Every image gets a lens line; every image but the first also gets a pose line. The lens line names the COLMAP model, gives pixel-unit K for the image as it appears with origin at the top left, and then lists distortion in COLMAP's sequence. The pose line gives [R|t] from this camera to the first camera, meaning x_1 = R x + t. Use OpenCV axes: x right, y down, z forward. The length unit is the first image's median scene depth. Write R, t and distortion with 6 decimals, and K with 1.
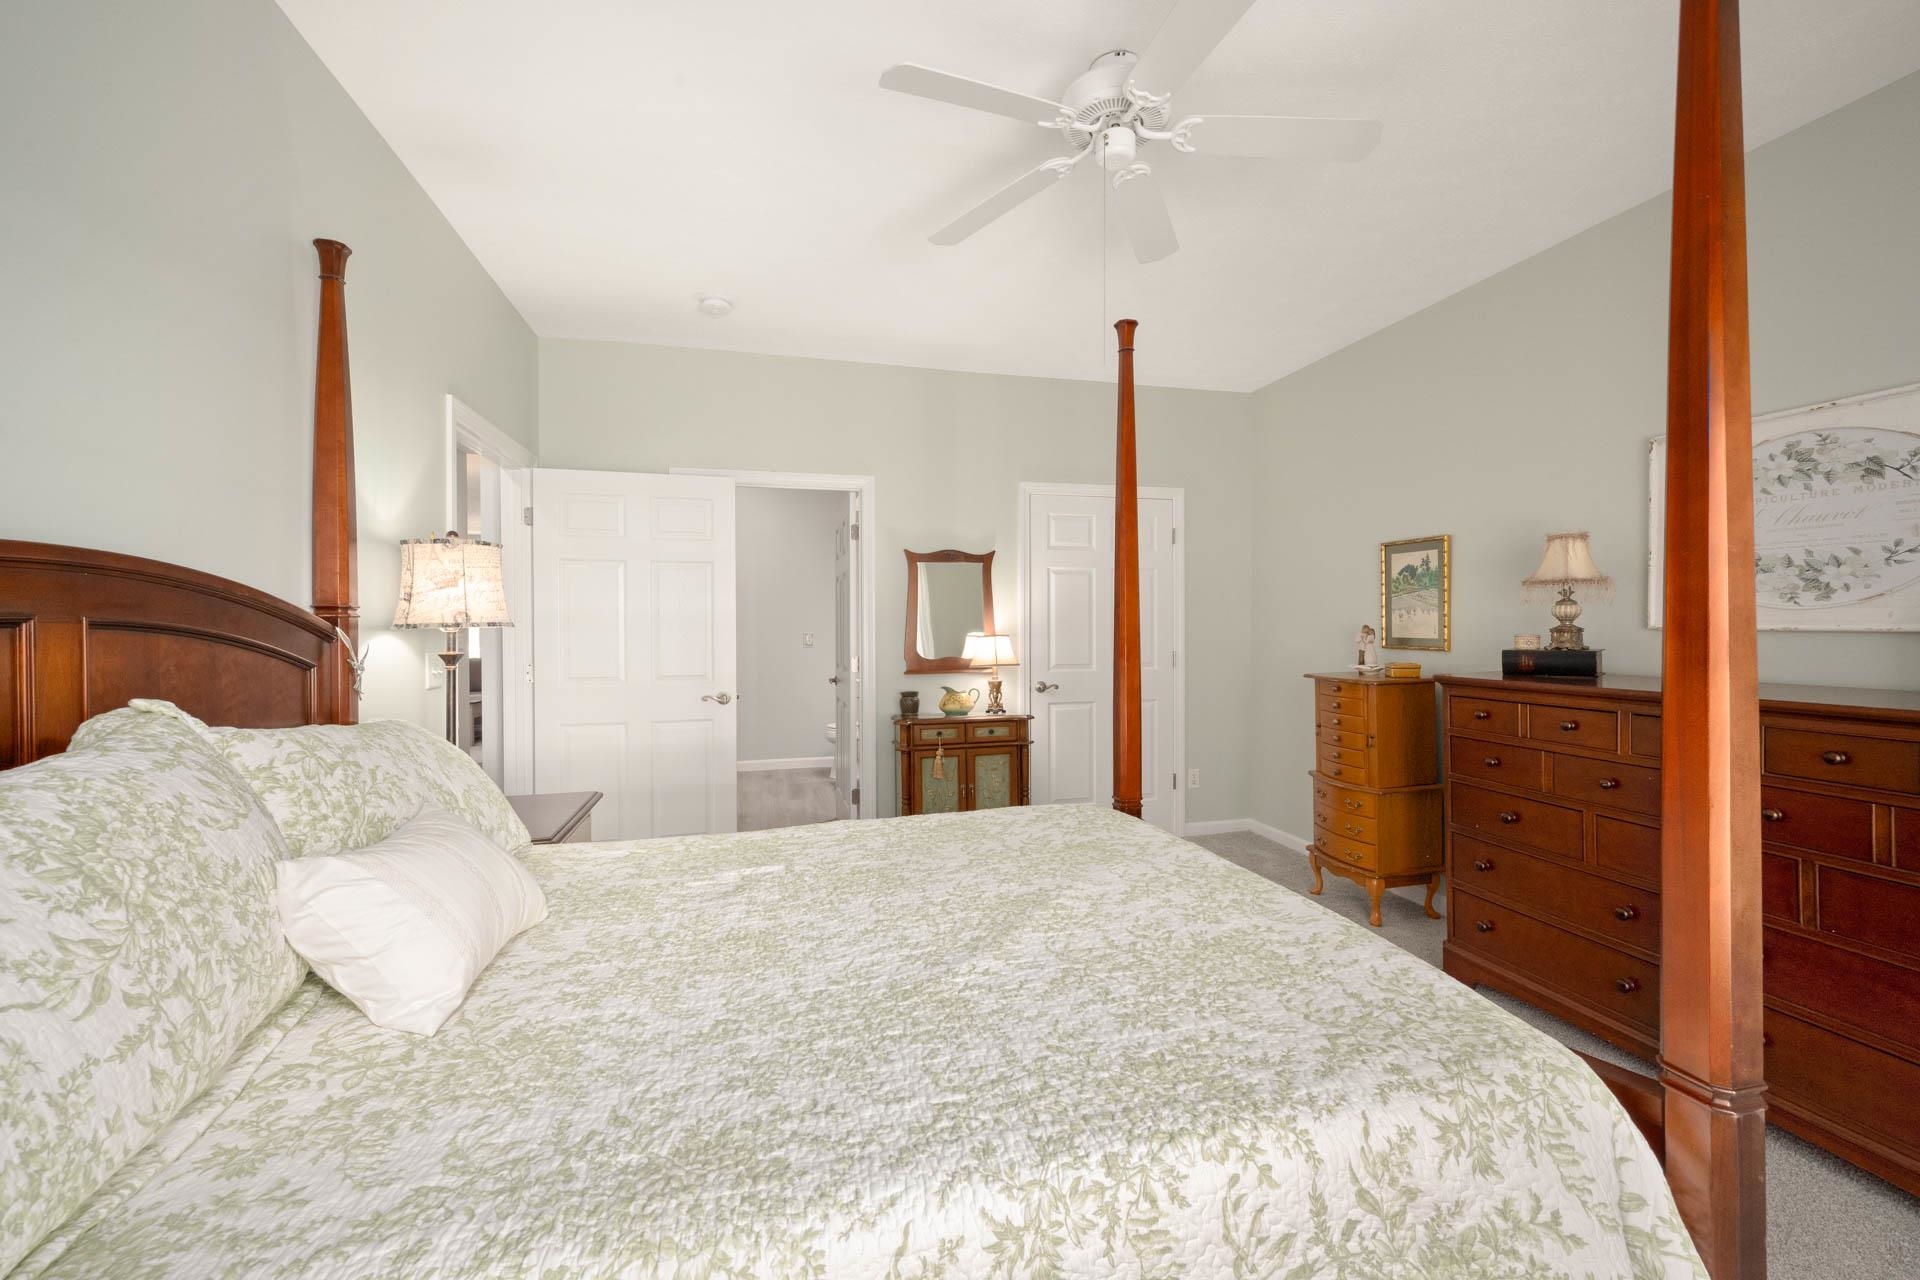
lens RADIAL K [[789.6, 0, 963.5], [0, 789.6, 631.3], [0, 0, 1]] dist [-0.000505, 0.001203]
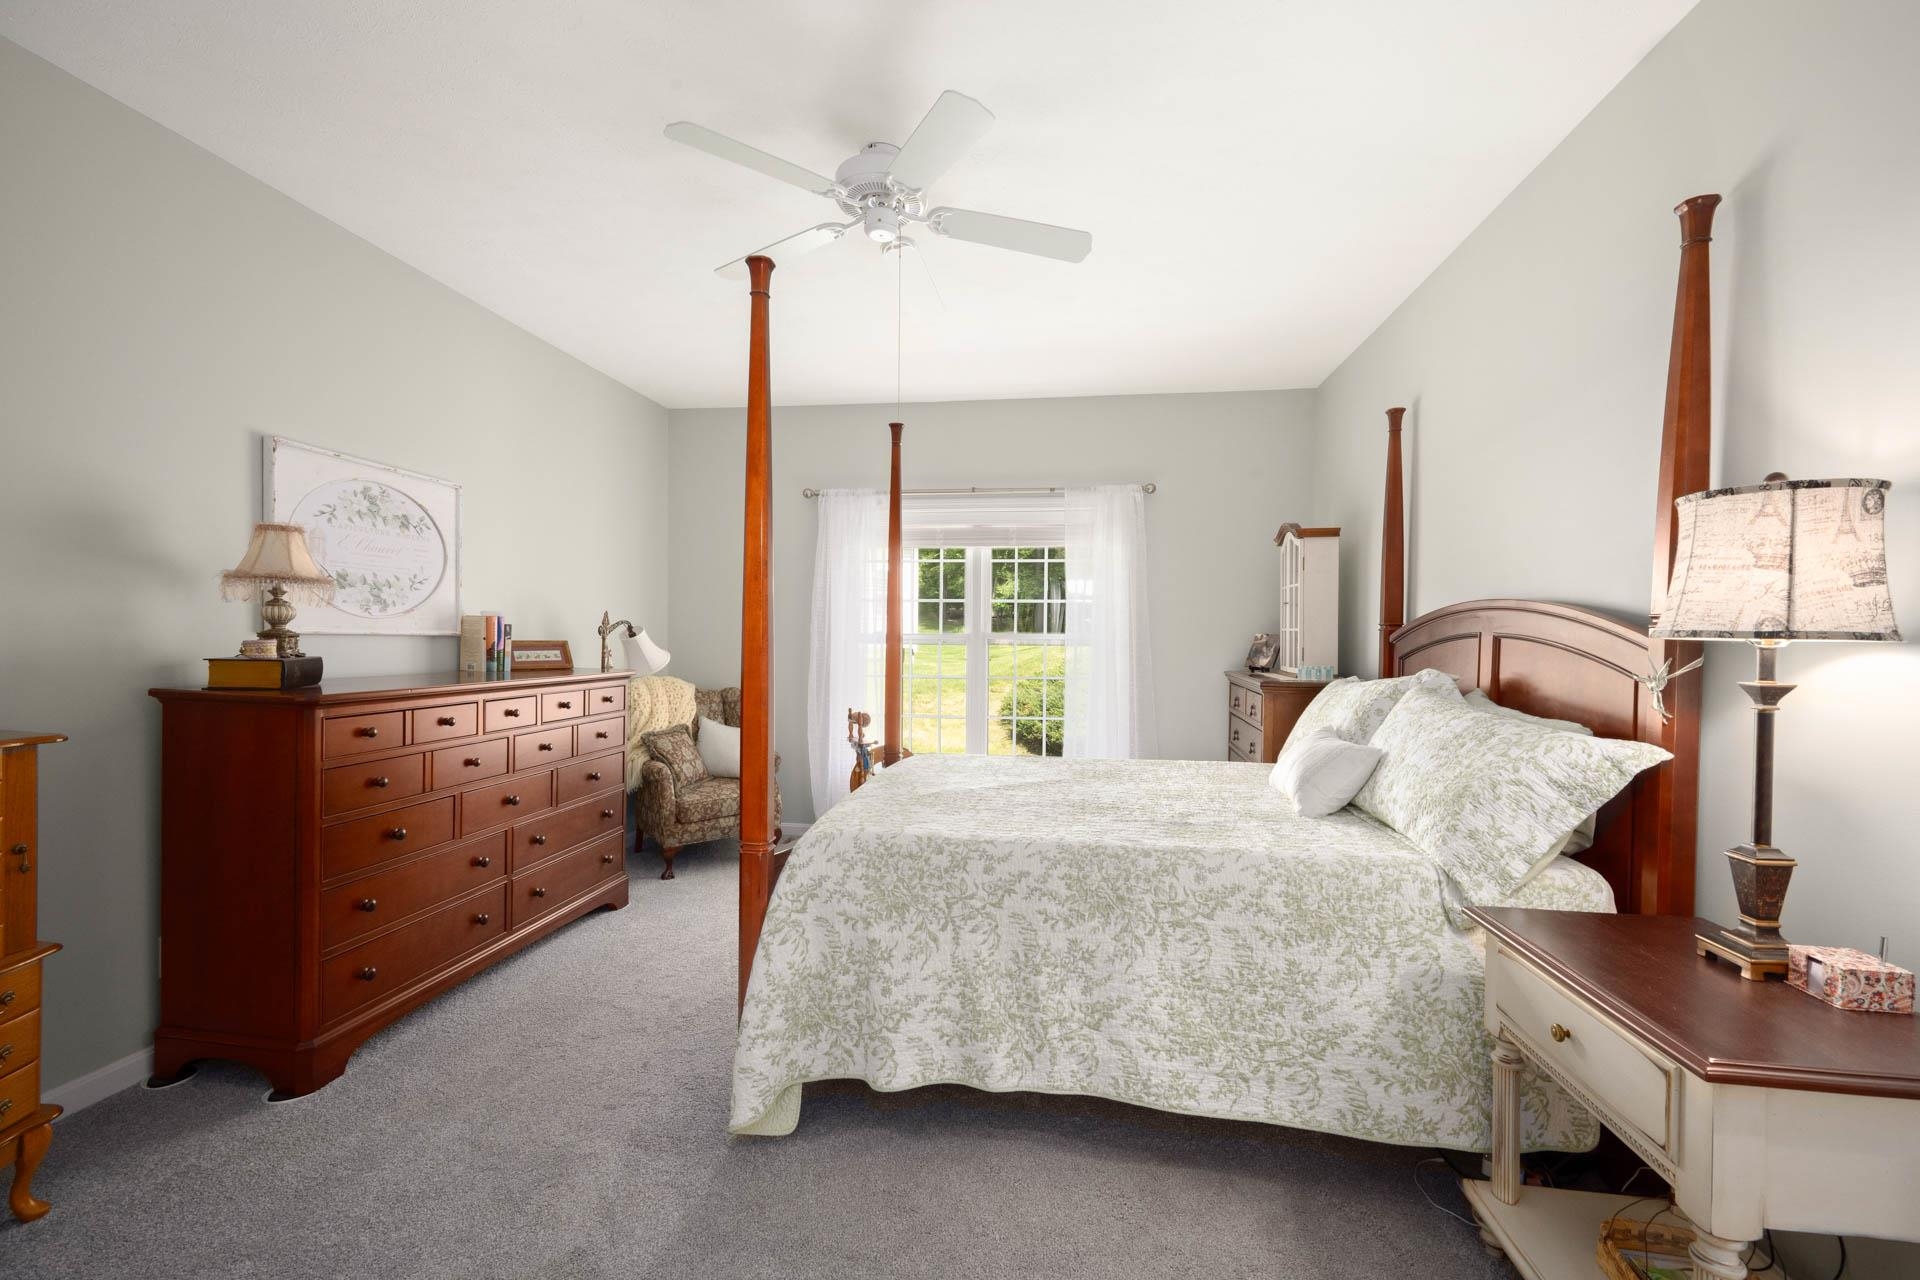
lens RADIAL K [[789.6, 0, 958.6], [0, 789.6, 639.7], [0, 0, 1]] dist [-0.000505, 0.001203]
pose [[-0.926877, -0.008852, 0.375261, -0.315041], [-0.004449, 0.999911, 0.012599, -0.013296], [-0.375339, 0.010008, -0.926833, 1.836887]]
